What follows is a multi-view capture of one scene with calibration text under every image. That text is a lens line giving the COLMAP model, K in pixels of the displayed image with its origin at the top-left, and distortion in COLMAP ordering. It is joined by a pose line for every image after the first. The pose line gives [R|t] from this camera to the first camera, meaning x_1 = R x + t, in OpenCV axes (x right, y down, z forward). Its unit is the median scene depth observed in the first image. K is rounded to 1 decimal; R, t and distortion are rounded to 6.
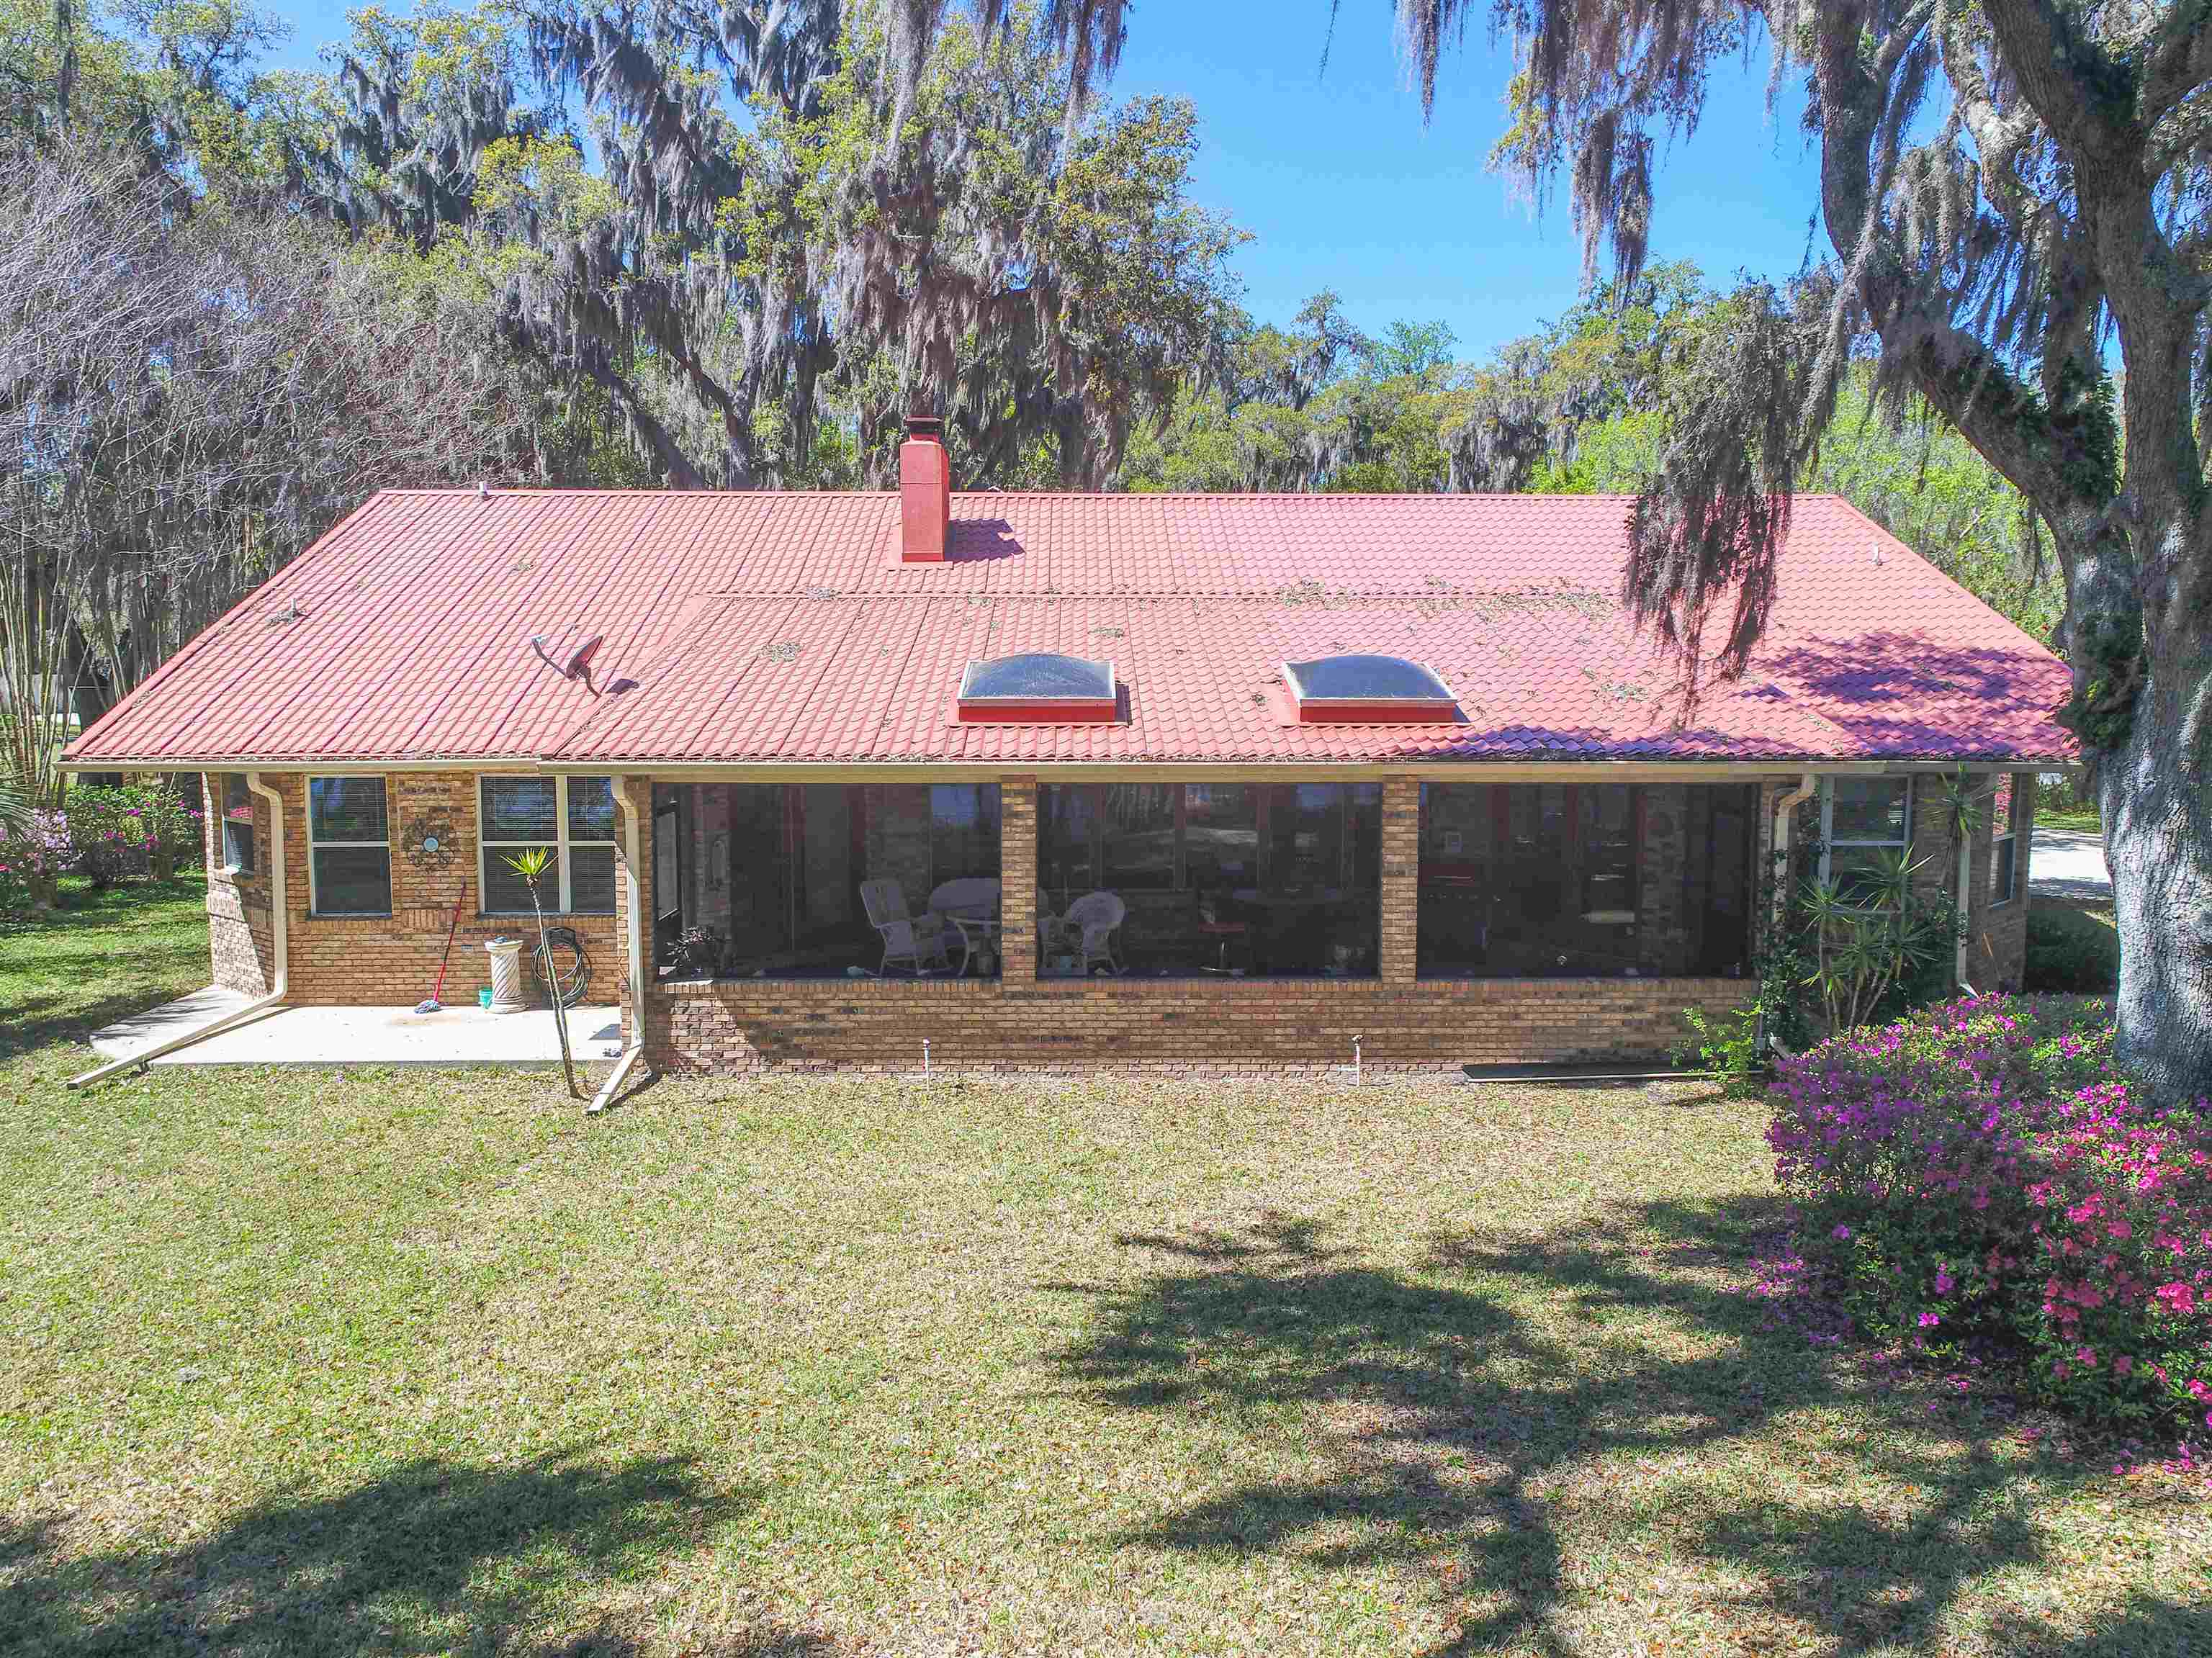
lens RADIAL K [[1667.3, 0, 1099.7], [0, 1667.3, 810.9], [0, 0, 1]] dist [-0.001398, 0.003236]
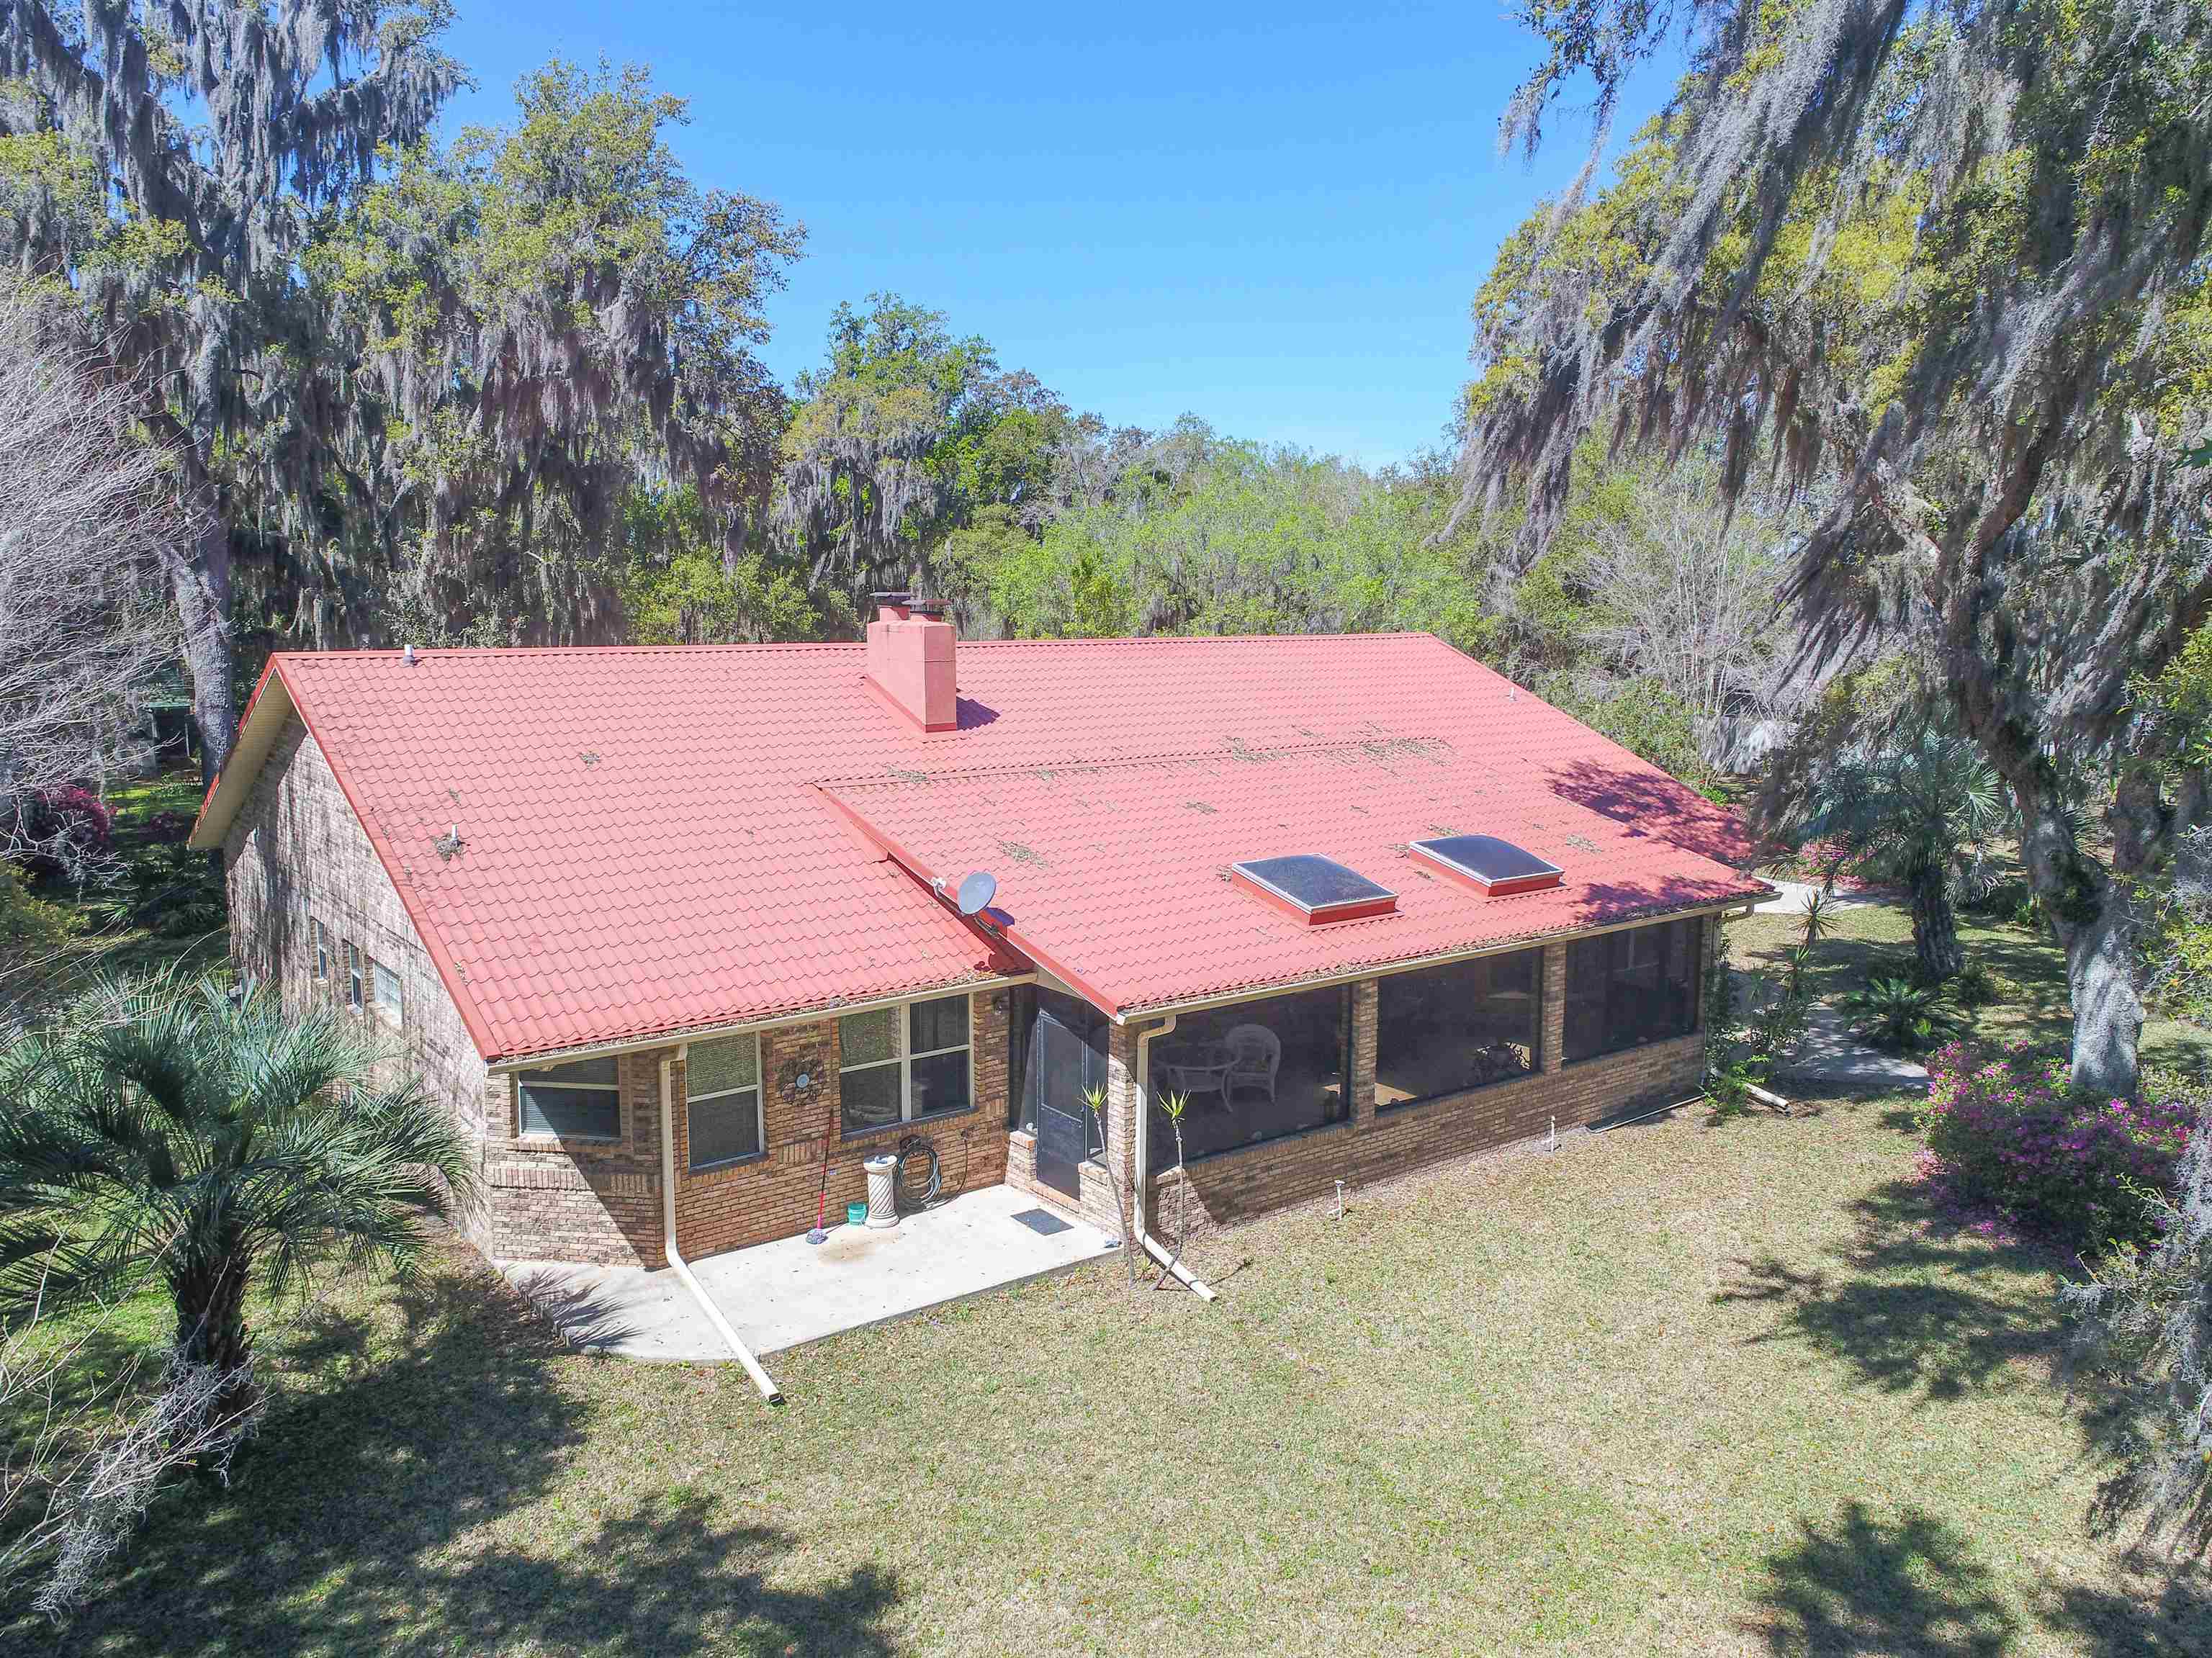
lens RADIAL K [[1668.8, 0, 1106.0], [0, 1668.8, 829.0], [0, 0, 1]] dist [0.020987, -0.006794]
pose [[0.820518, -0.080056, 0.565988, -0.937578], [0.051678, 0.996479, 0.066029, -0.221891], [-0.569280, -0.024929, 0.821765, 0.050956]]
